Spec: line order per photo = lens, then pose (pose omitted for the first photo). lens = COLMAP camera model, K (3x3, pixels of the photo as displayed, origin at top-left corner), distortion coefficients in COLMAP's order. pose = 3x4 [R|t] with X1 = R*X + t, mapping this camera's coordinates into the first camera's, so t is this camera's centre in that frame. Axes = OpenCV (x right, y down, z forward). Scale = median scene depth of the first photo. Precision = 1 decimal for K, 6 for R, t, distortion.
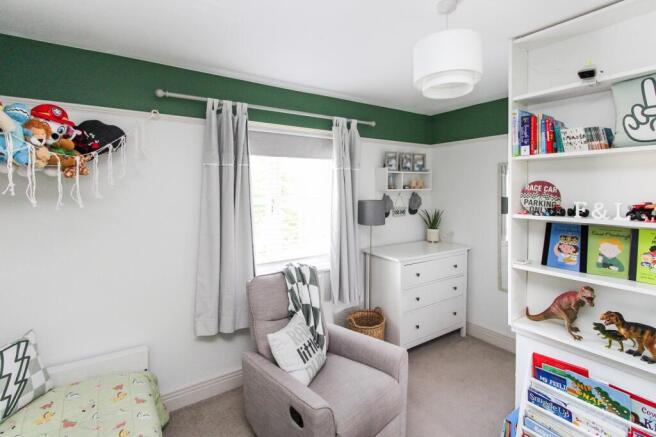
lens RADIAL K [[310.1, 0, 327.5], [0, 310.1, 192.0], [0, 0, 1]] dist [-0.002397, -0.001890]
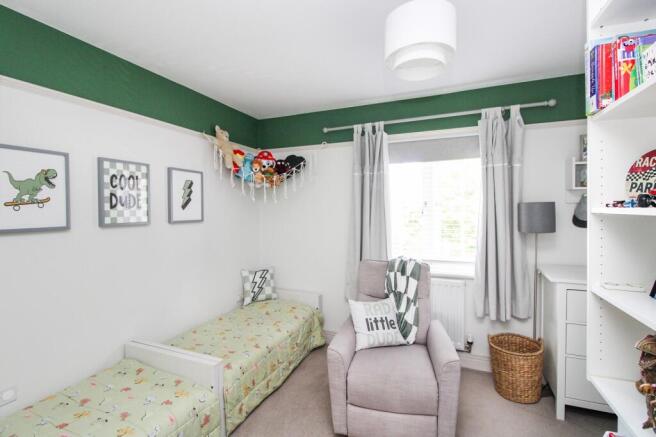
lens RADIAL K [[307.0, 0, 326.5], [0, 307.0, 212.3], [0, 0, 1]] dist [0.001639, -0.000818]
pose [[0.555477, 0.009683, -0.831476, 0.706878], [-0.000700, 0.999937, 0.011178, 0.064420], [0.831532, -0.005627, 0.555449, 0.169024]]
